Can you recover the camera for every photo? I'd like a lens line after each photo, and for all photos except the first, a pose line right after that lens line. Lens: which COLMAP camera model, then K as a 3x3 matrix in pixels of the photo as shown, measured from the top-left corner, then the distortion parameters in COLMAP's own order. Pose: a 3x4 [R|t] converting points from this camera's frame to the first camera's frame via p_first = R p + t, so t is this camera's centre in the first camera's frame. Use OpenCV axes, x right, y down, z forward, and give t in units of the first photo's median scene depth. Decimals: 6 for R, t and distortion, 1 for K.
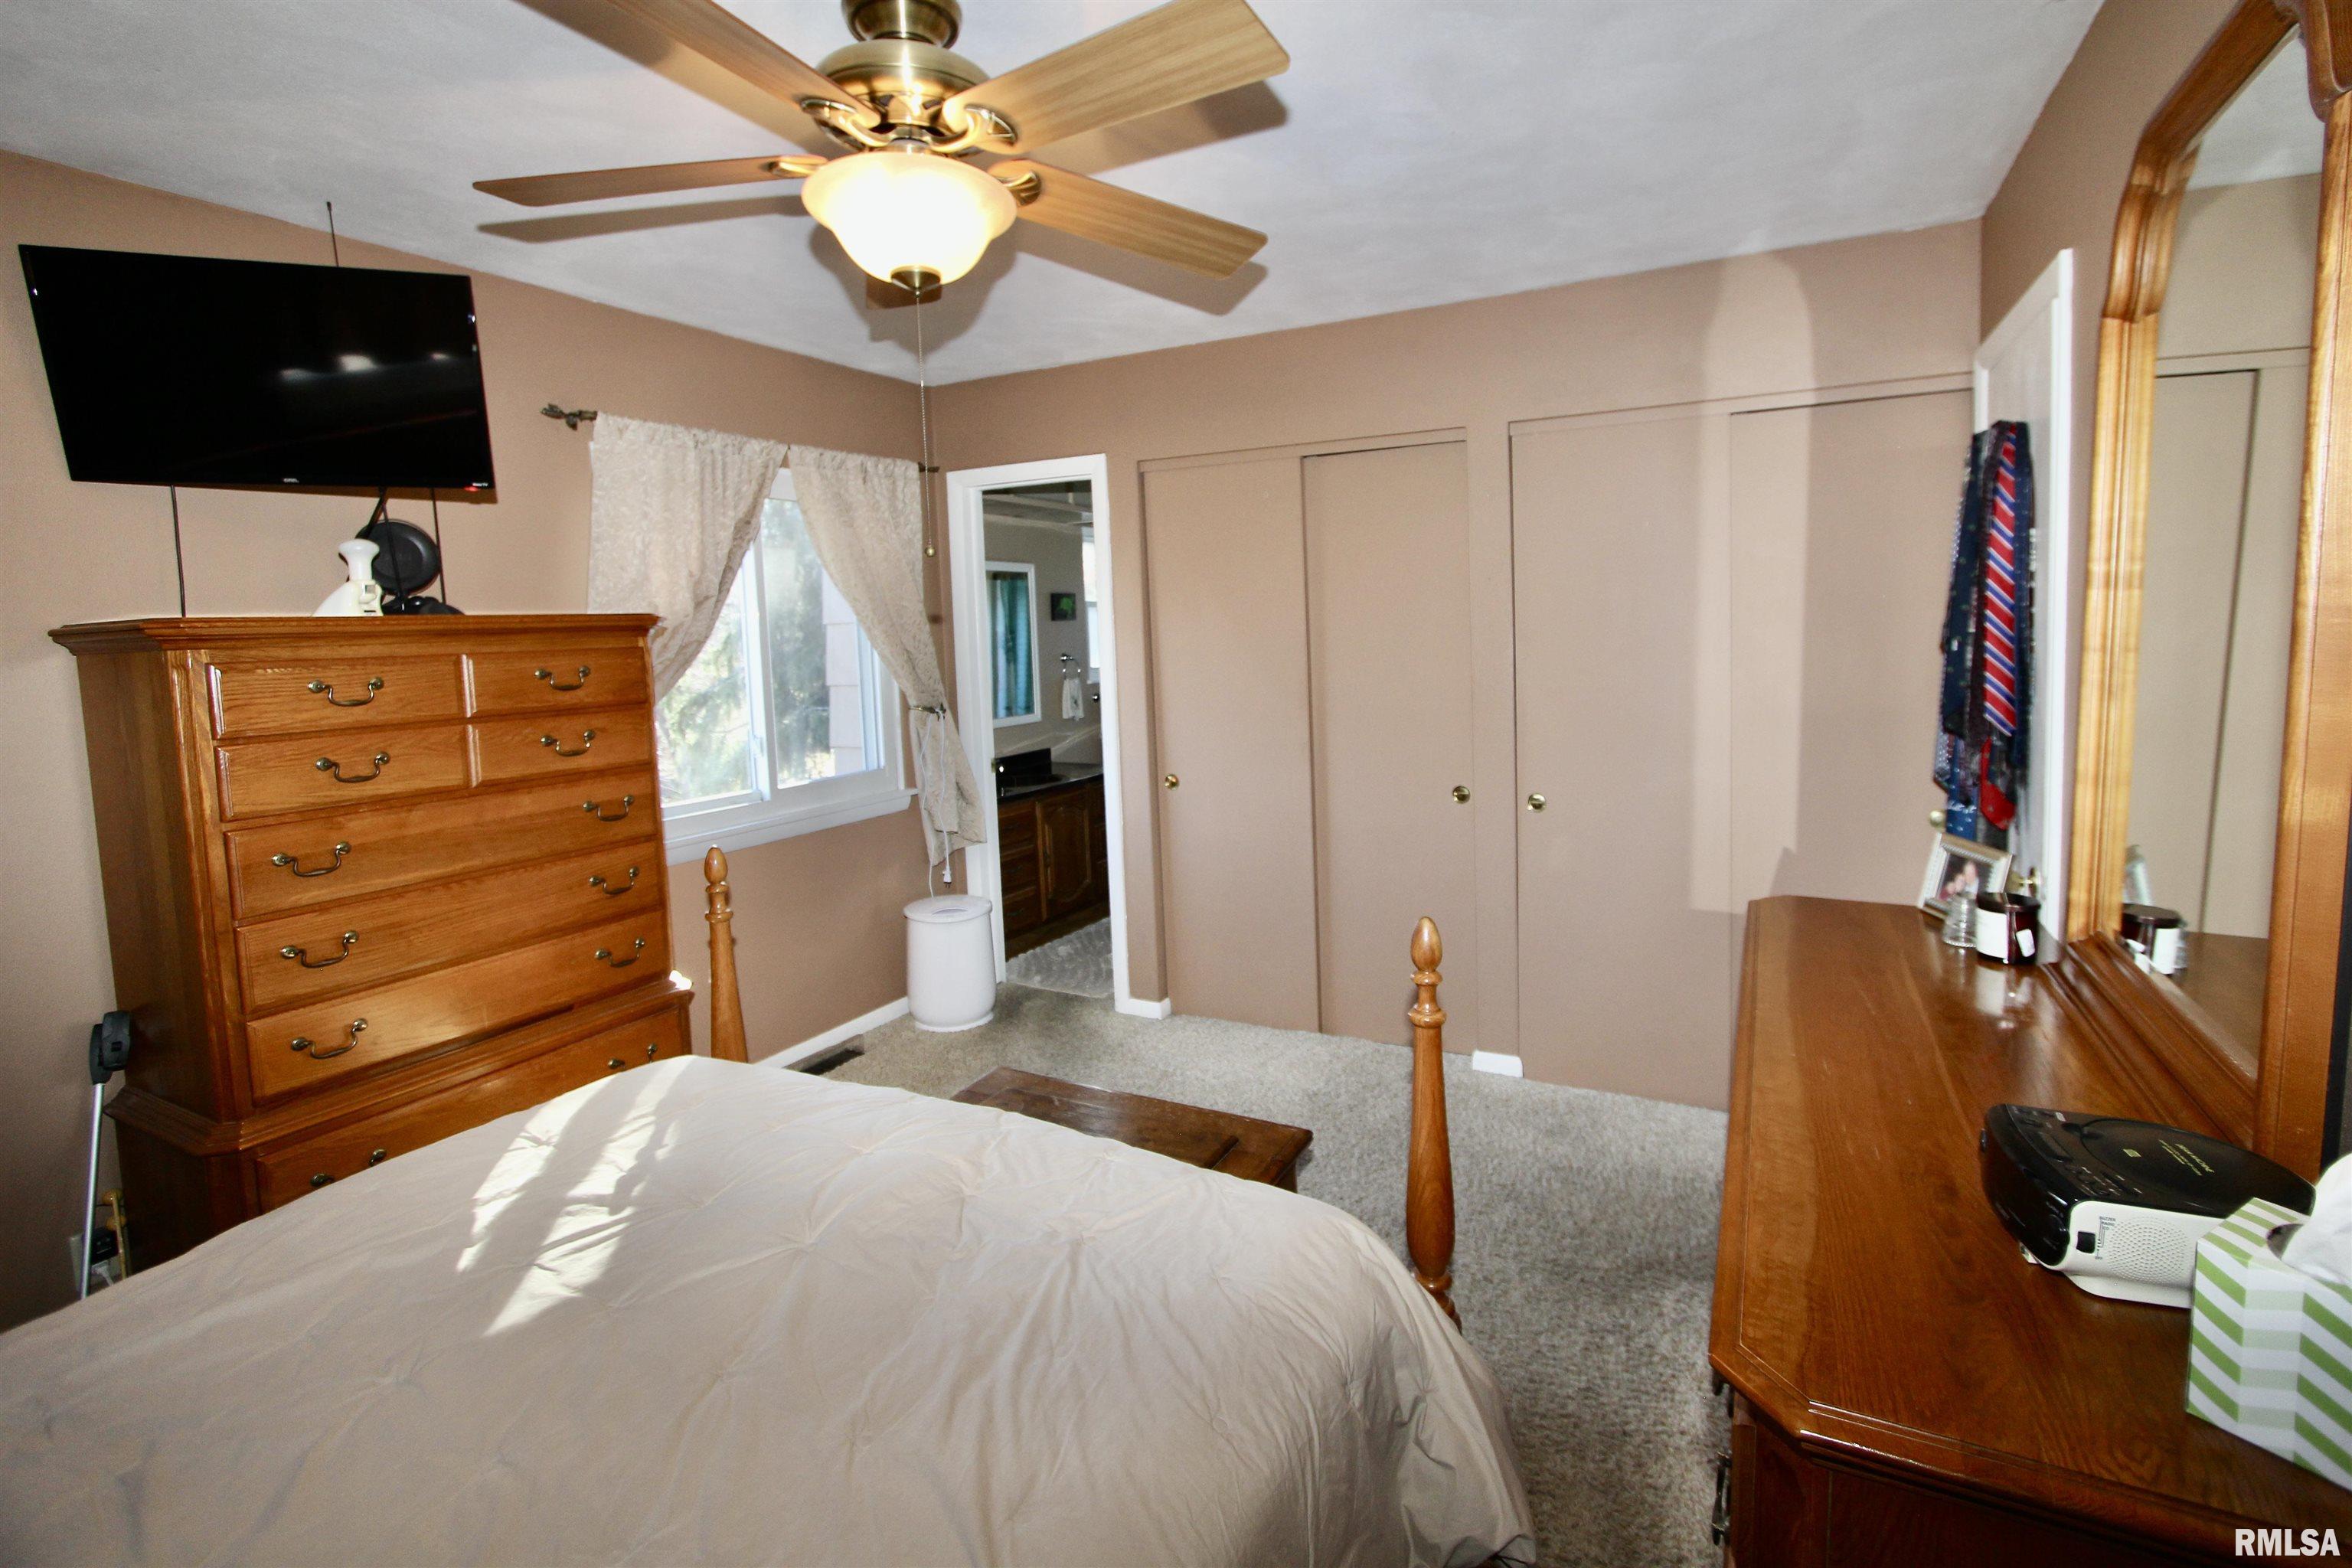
lens RADIAL K [[1079.1, 0, 1208.8], [0, 1079.1, 710.6], [0, 0, 1]] dist [-0.021316, 0.005264]
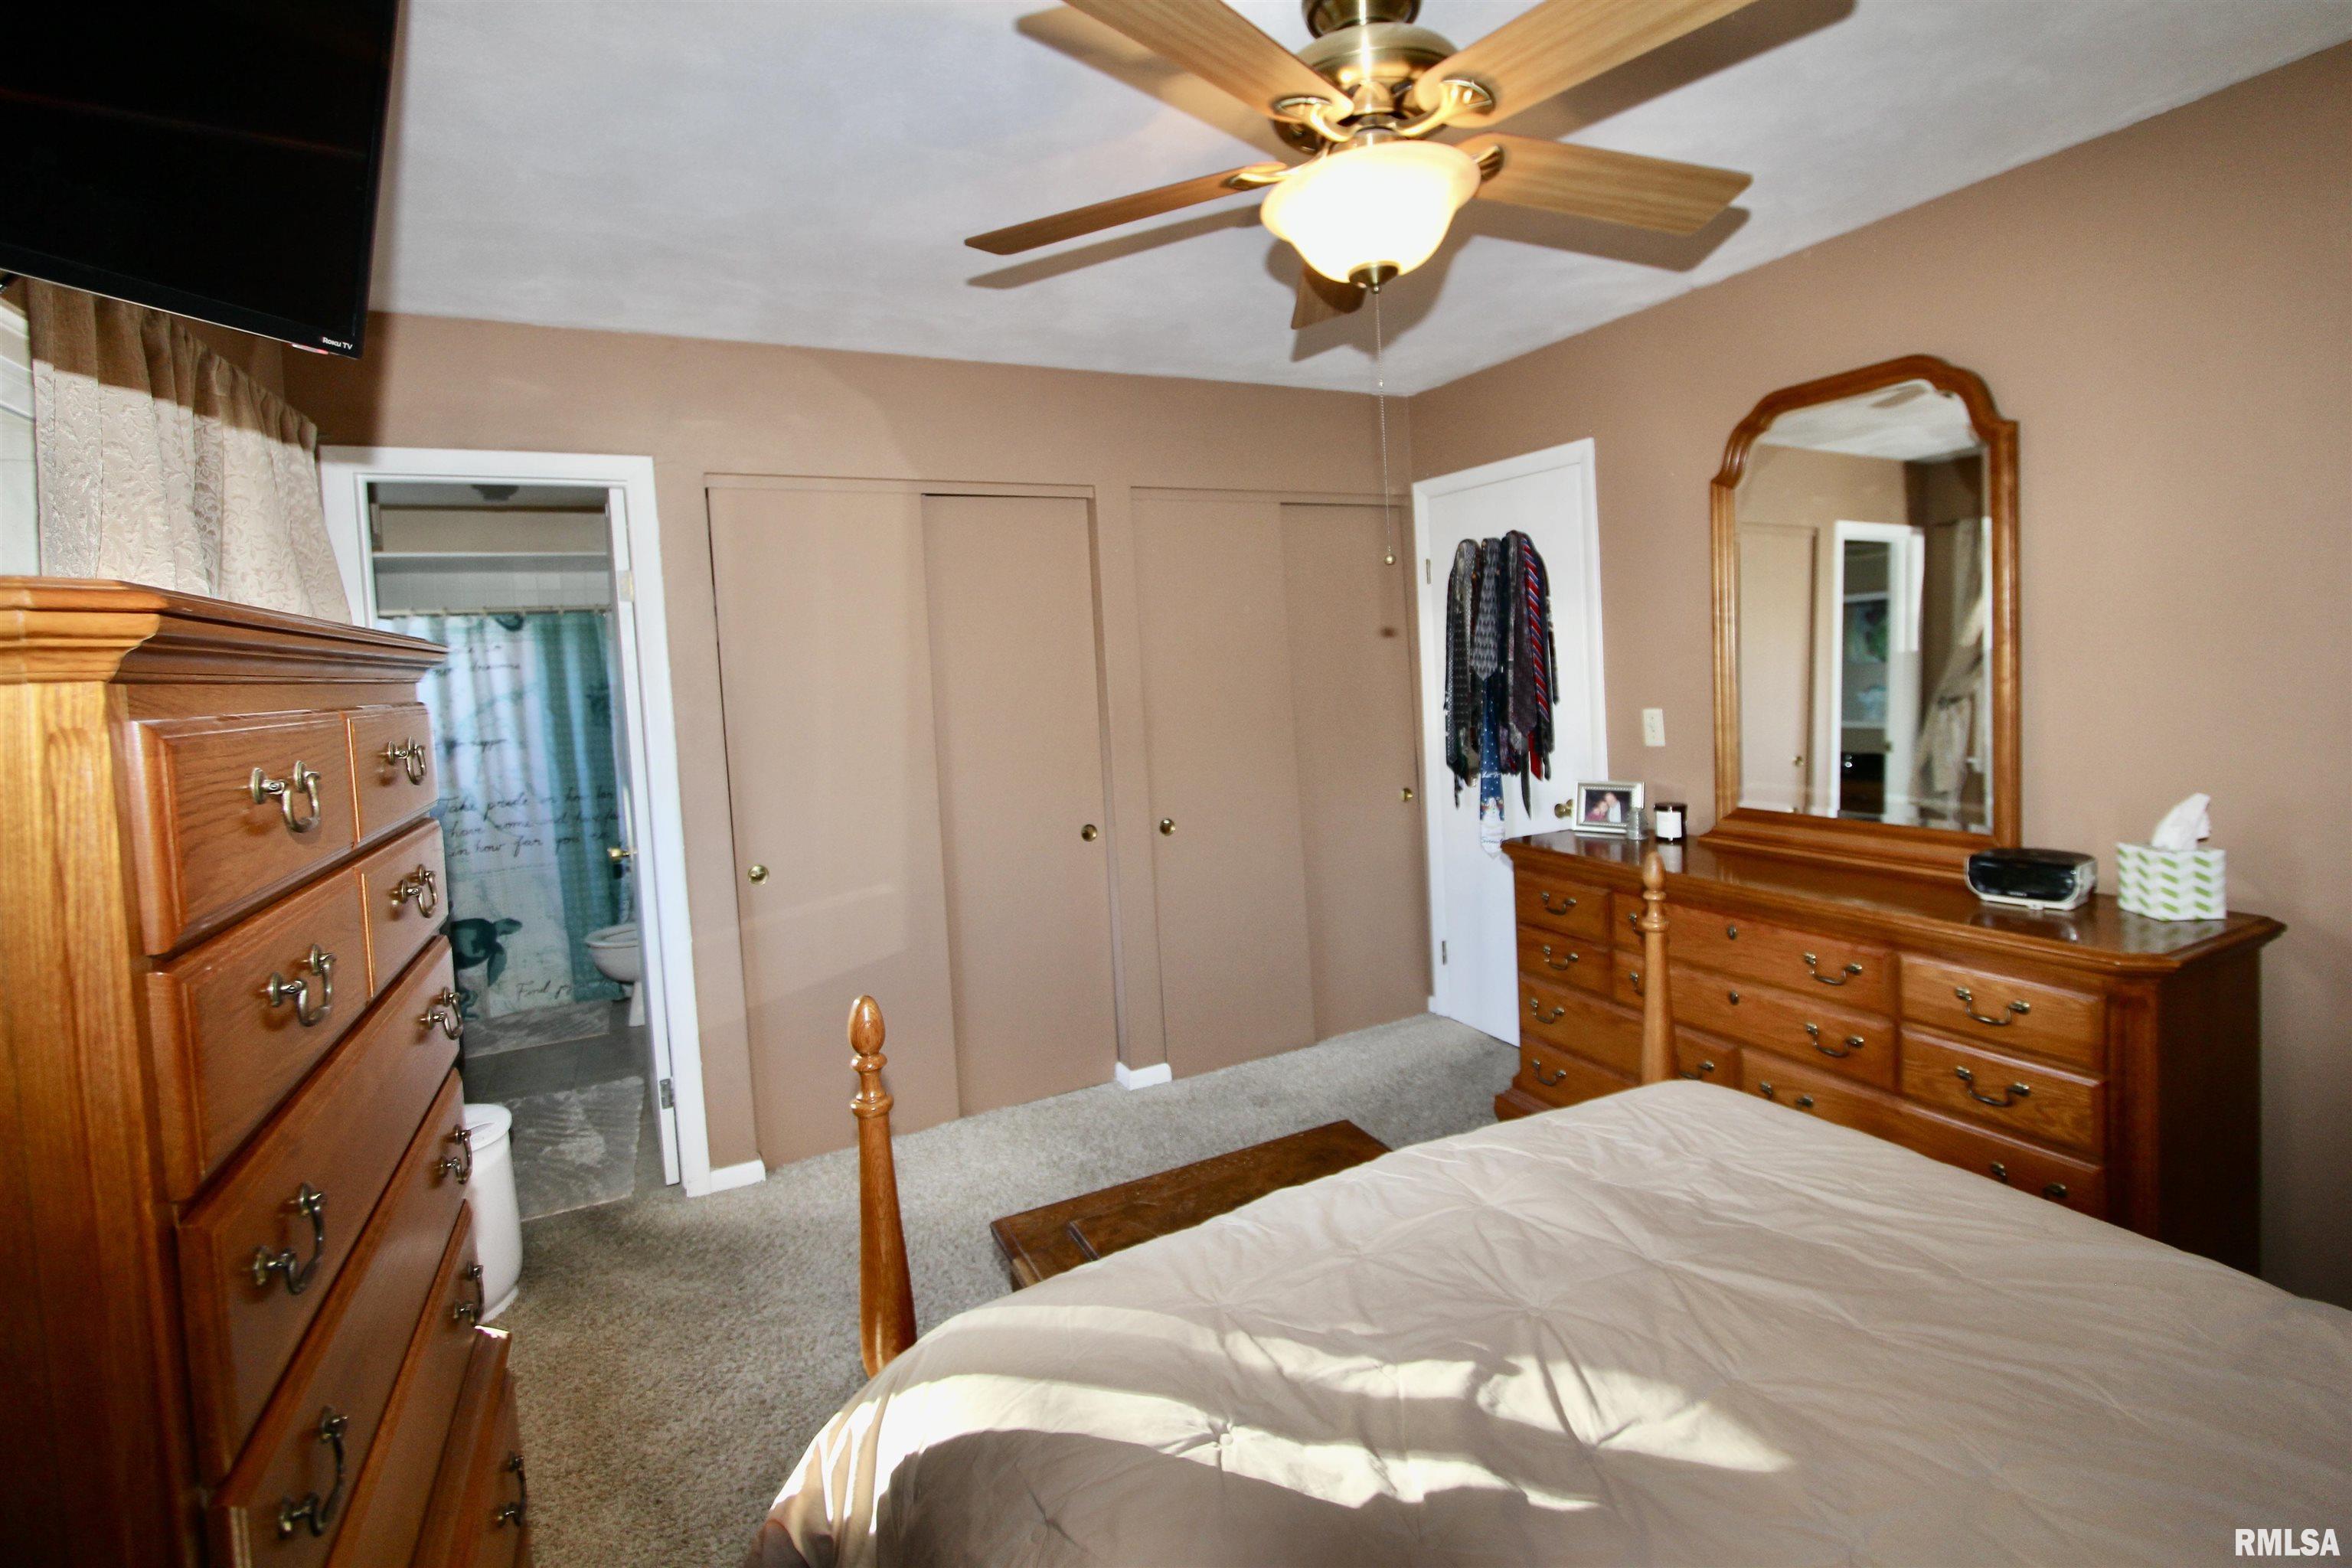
lens RADIAL K [[1077.2, 0, 1211.6], [0, 1077.2, 702.5], [0, 0, 1]] dist [-0.020885, 0.005471]
pose [[0.579002, -0.033861, 0.814623, -0.516561], [0.100524, 0.994479, -0.030112, -0.002749], [-0.809105, 0.099324, 0.579209, 0.273072]]
